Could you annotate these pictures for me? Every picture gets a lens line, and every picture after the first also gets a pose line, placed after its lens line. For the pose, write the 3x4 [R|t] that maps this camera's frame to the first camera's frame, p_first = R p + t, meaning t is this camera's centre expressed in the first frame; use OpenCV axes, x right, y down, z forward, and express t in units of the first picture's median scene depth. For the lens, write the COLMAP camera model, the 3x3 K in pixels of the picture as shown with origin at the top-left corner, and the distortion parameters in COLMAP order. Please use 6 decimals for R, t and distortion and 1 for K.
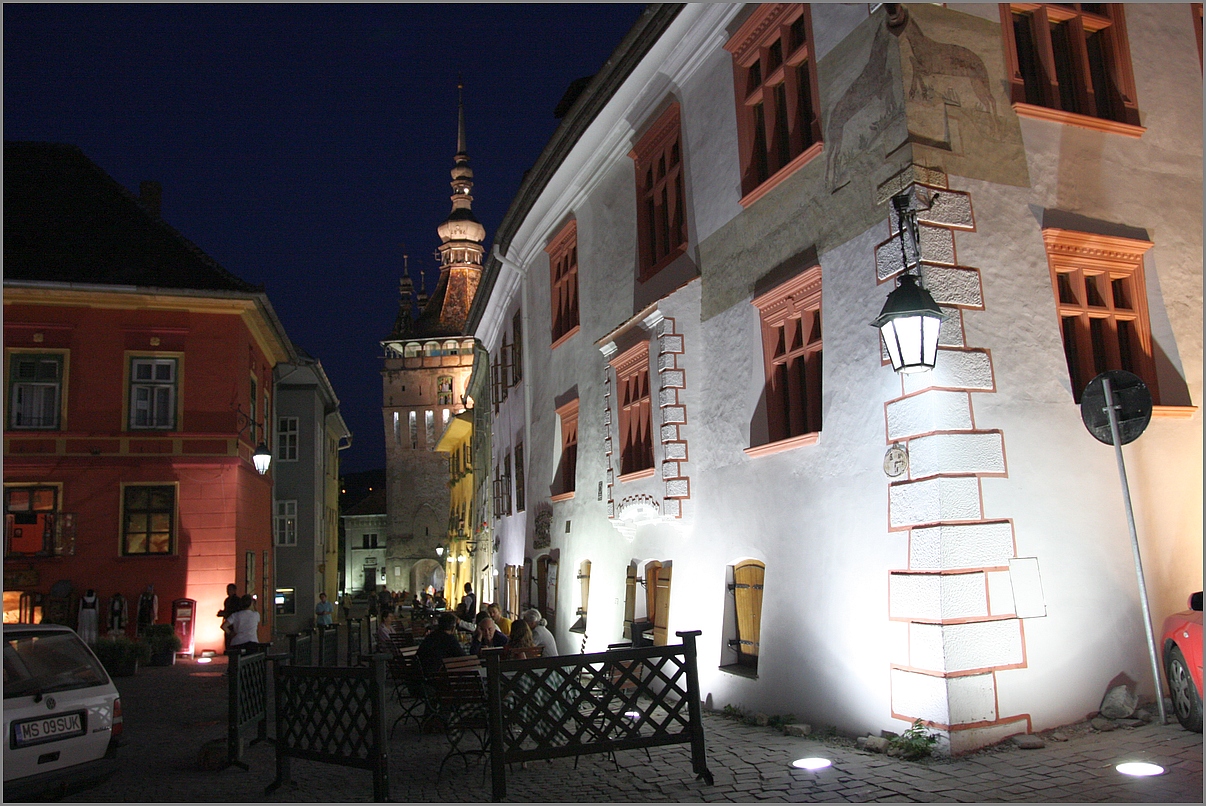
lens RADIAL K [[931.6, 0, 603.0], [0, 931.6, 403.0], [0, 0, 1]] dist [-0.063566, 0.003641]
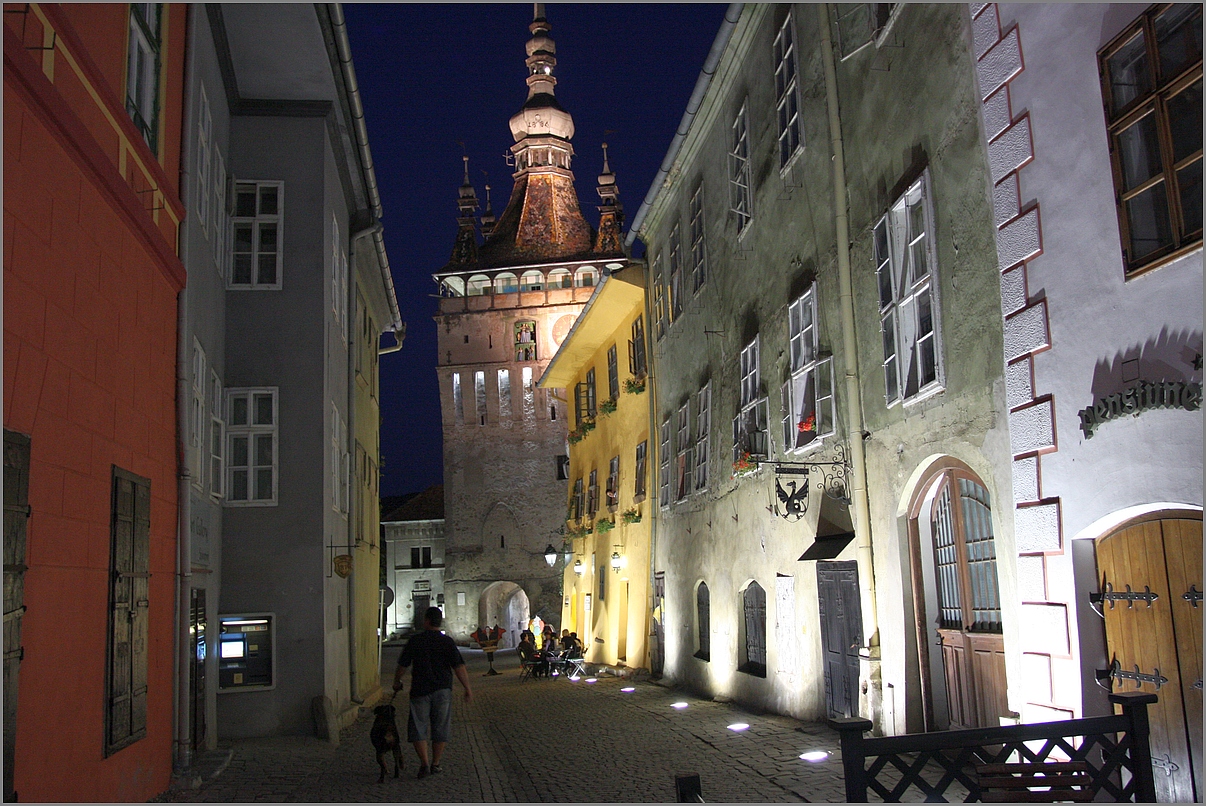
lens RADIAL K [[1091.8, 0, 603.0], [0, 1091.8, 403.0], [0, 0, 1]] dist [-0.055328, 0.003796]
pose [[0.997456, -0.012134, -0.070243, -0.054003], [0.011808, 0.999918, -0.005043, 0.037852], [0.070298, 0.004200, 0.997517, 0.183254]]
